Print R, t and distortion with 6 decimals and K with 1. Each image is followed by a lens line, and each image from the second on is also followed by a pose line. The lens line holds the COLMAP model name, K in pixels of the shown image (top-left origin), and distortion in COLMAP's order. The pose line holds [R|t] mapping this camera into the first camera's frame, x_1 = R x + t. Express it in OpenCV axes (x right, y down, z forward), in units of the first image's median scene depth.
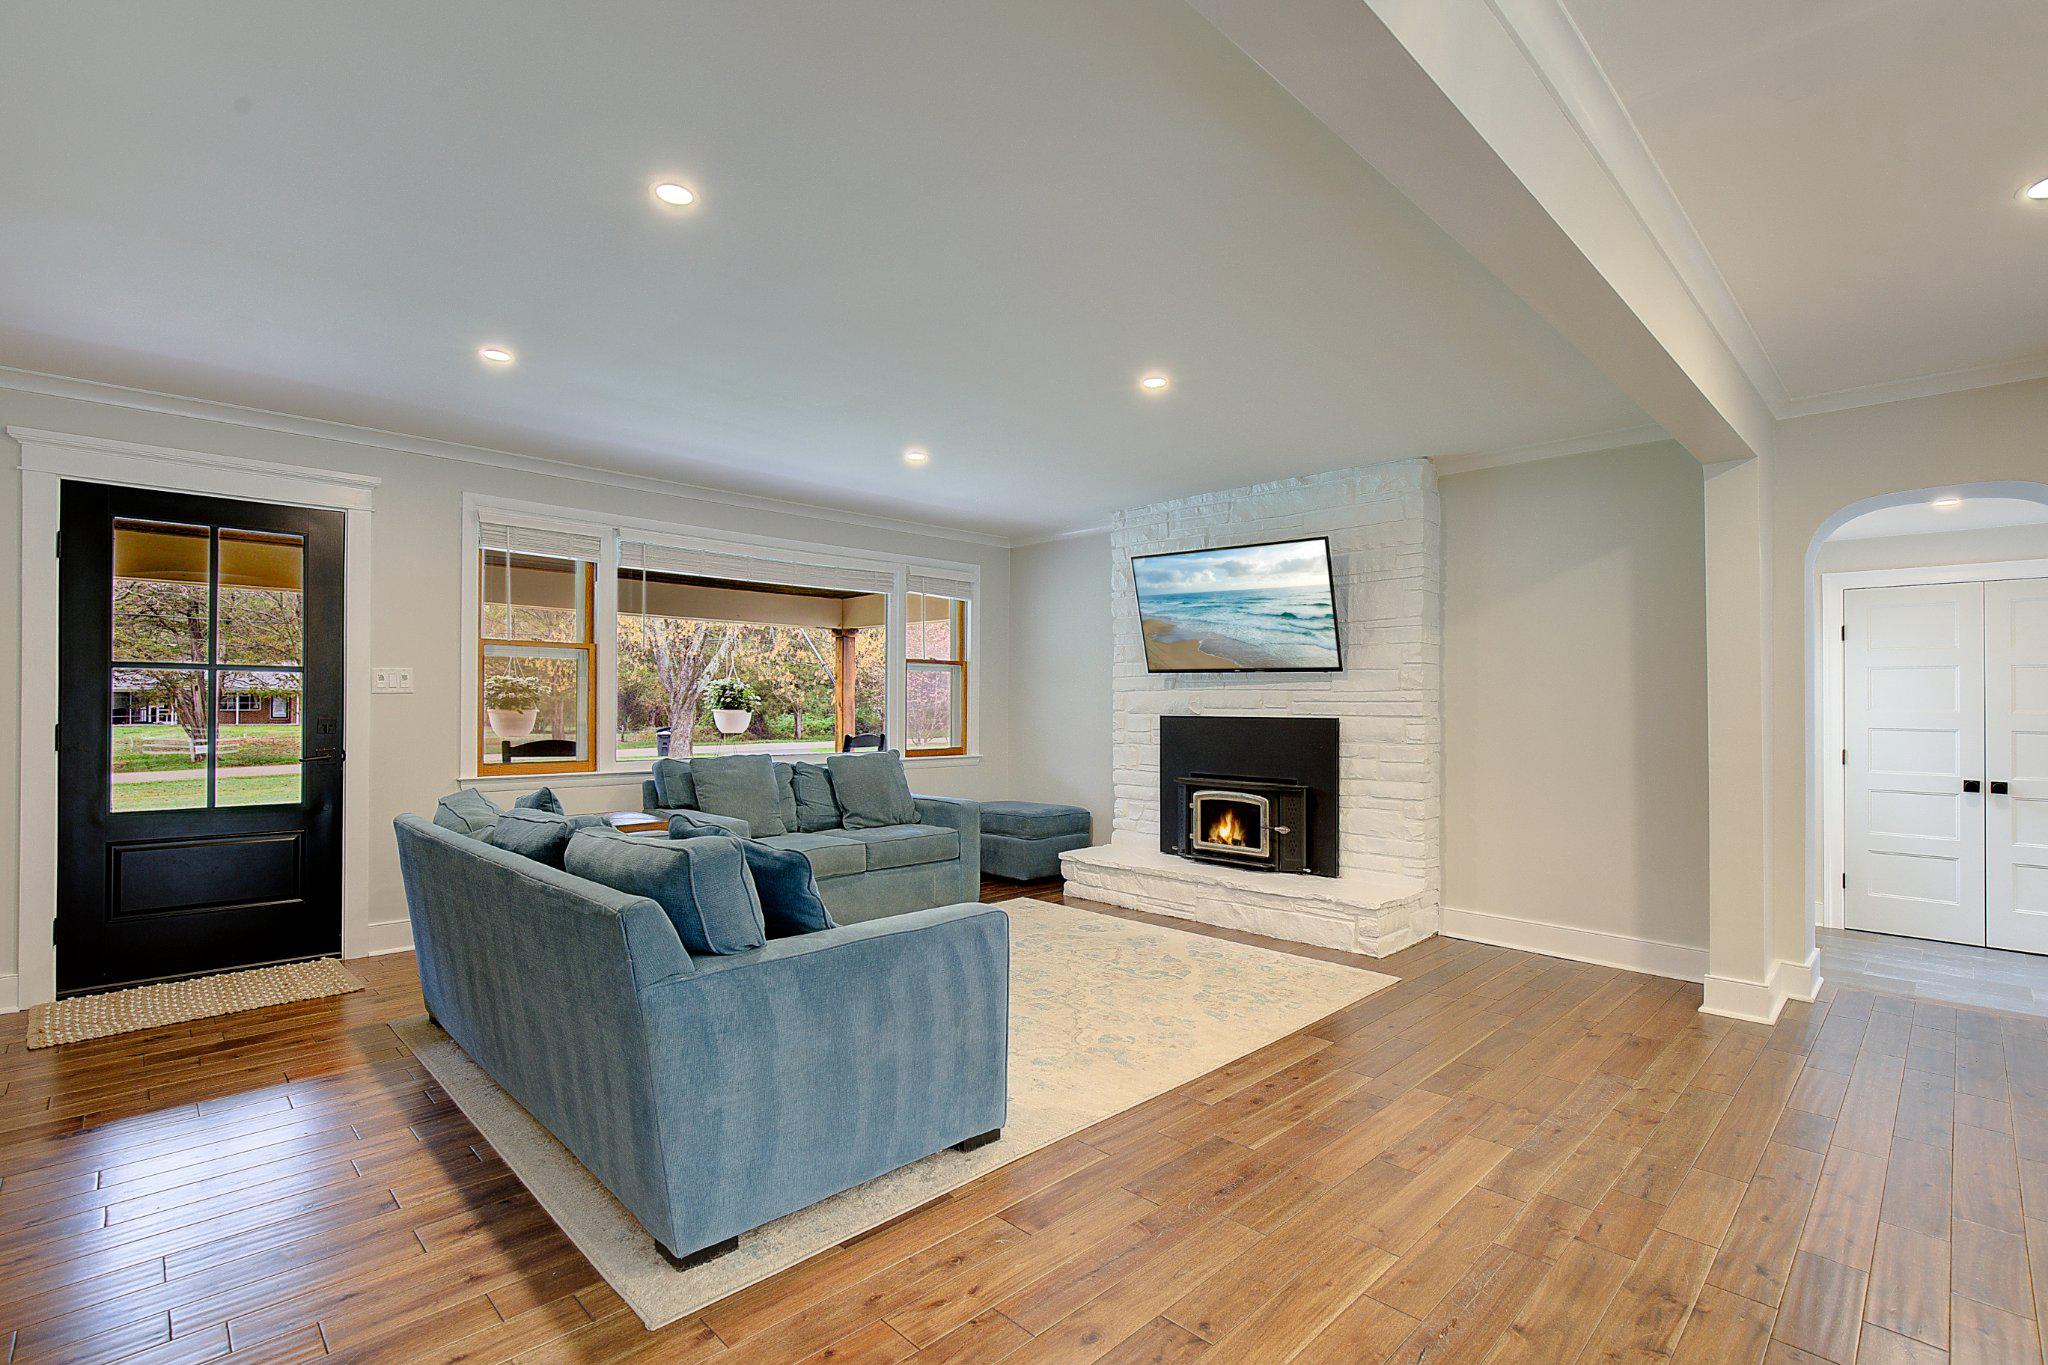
lens RADIAL K [[936.9, 0, 1045.0], [0, 936.9, 698.6], [0, 0, 1]] dist [-0.028066, 0.007218]
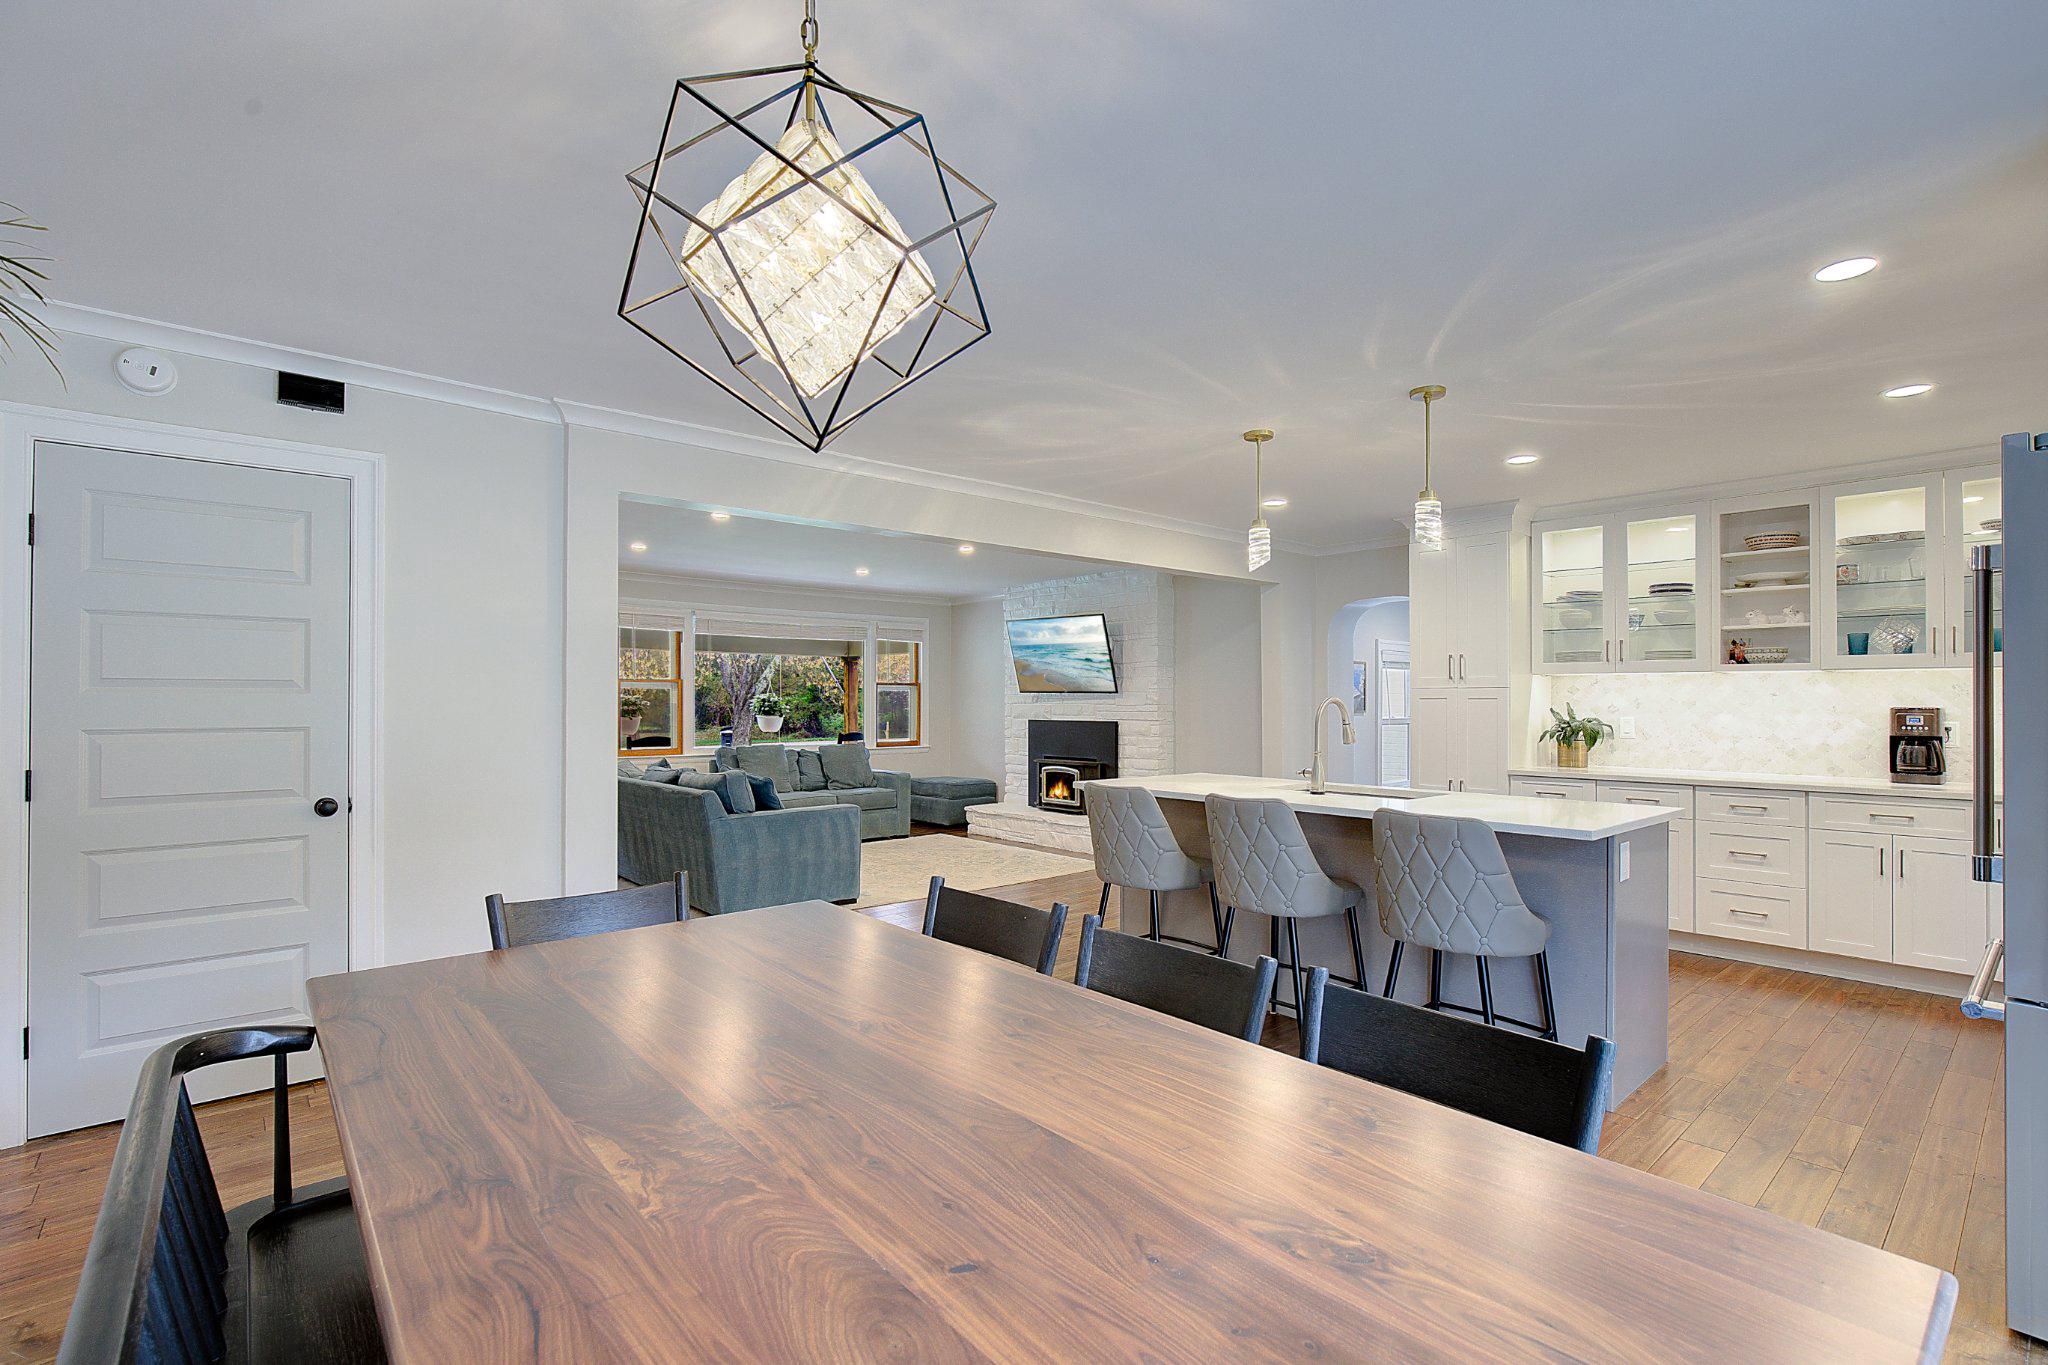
lens RADIAL K [[936.9, 0, 1037.9], [0, 936.9, 693.5], [0, 0, 1]] dist [-0.028066, 0.007218]
pose [[0.997659, -0.006714, -0.068060, 0.287428], [0.006550, 0.999975, -0.002636, -0.025288], [0.068076, 0.002184, 0.997678, -0.668773]]
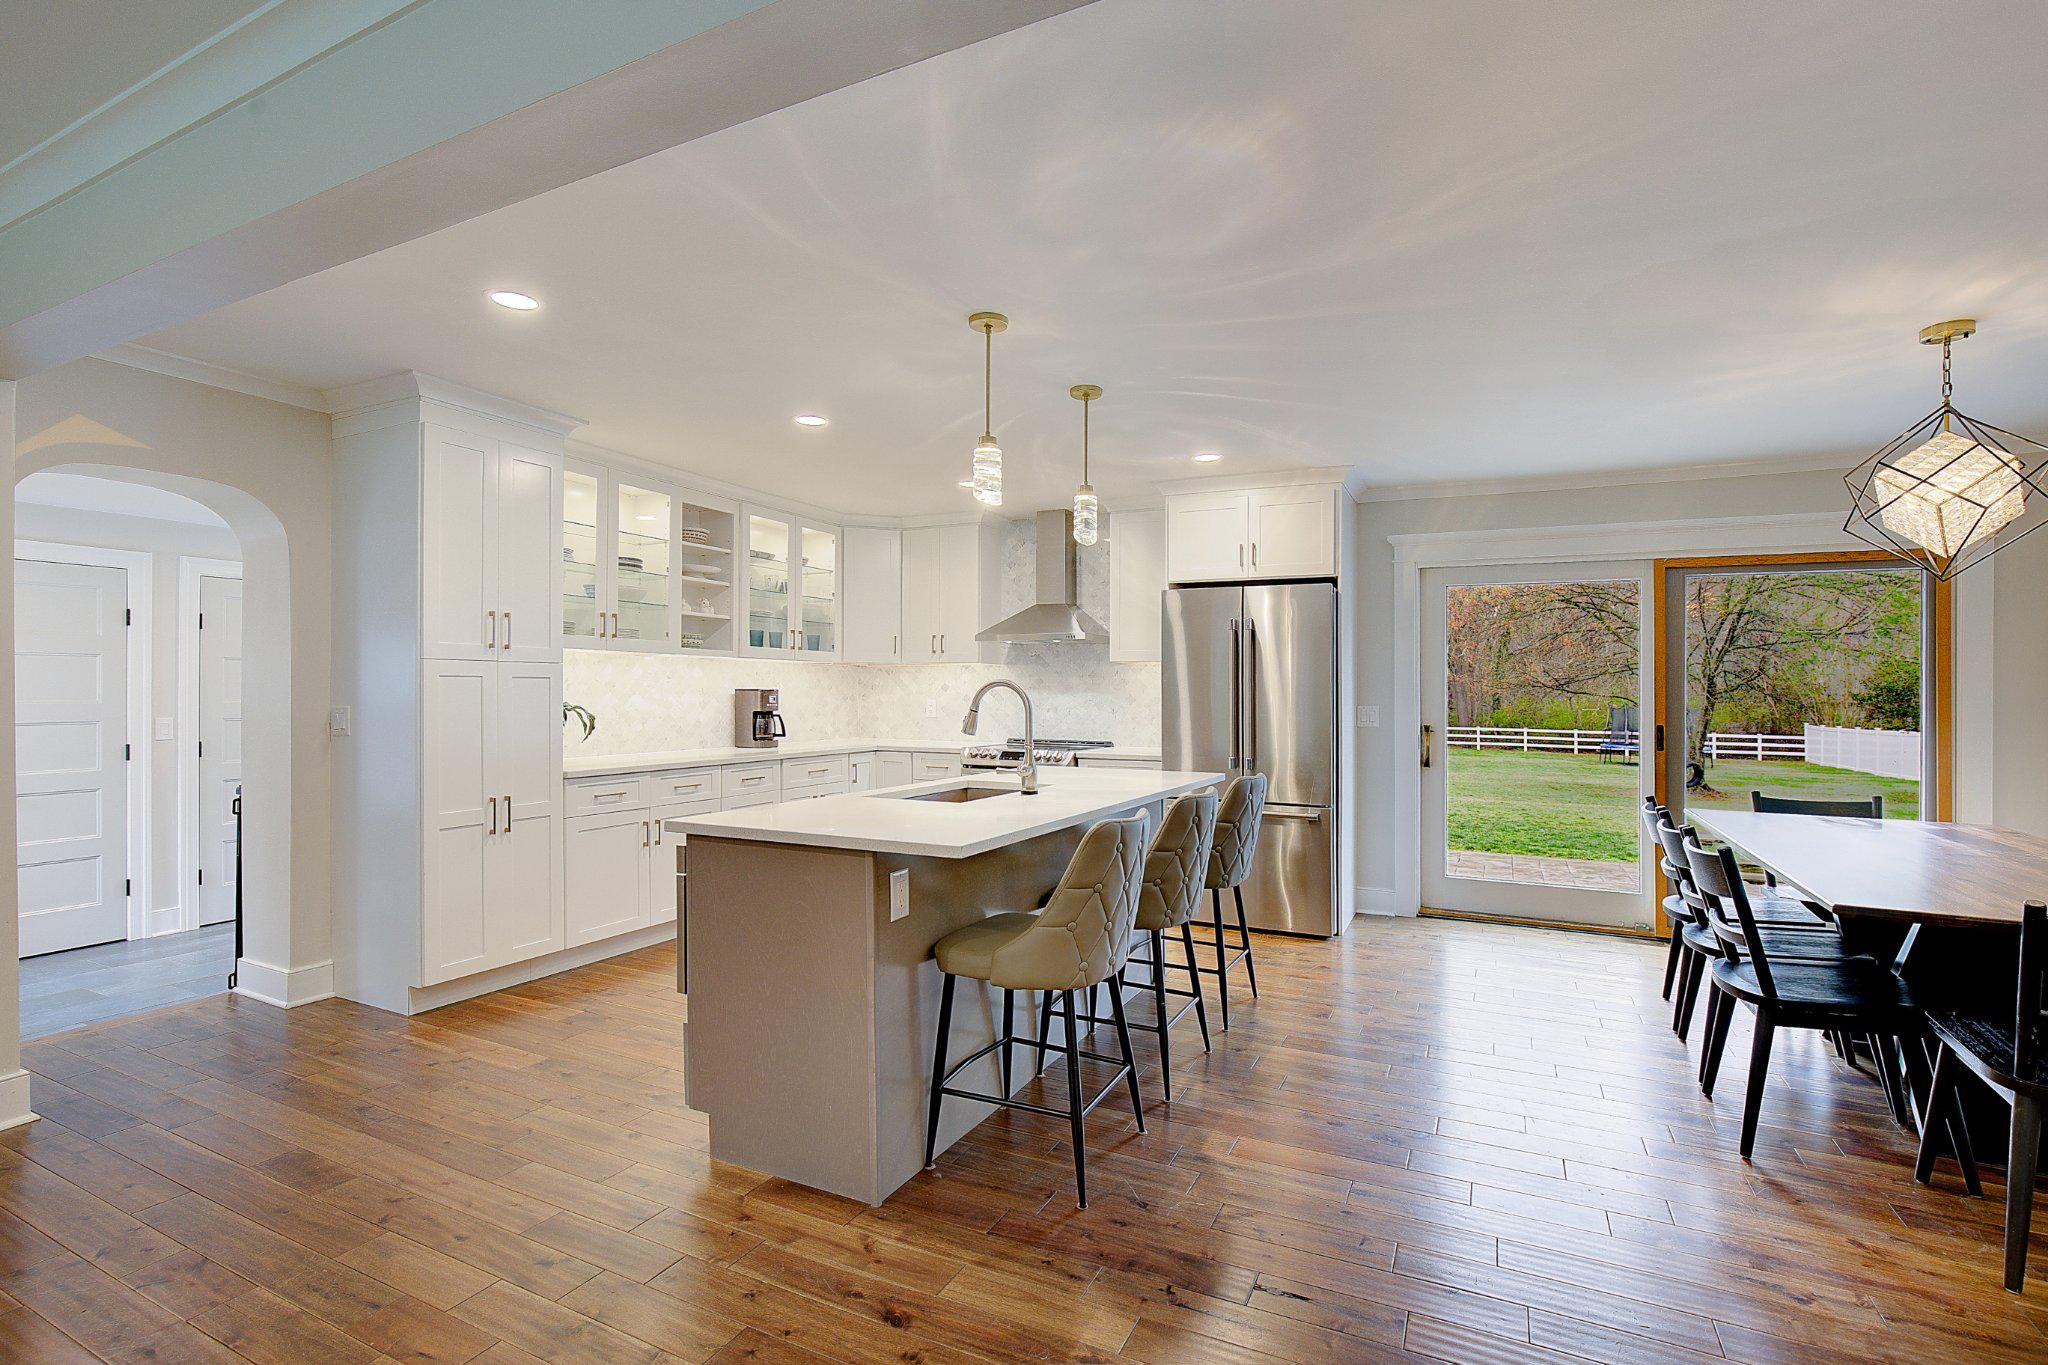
lens RADIAL K [[936.9, 0, 1051.6], [0, 936.9, 702.8], [0, 0, 1]] dist [-0.028066, 0.007218]
pose [[-0.328661, -0.020617, 0.944223, -0.154038], [-0.016009, 0.999740, 0.016257, -0.016700], [-0.944312, -0.009774, -0.328905, 0.312025]]
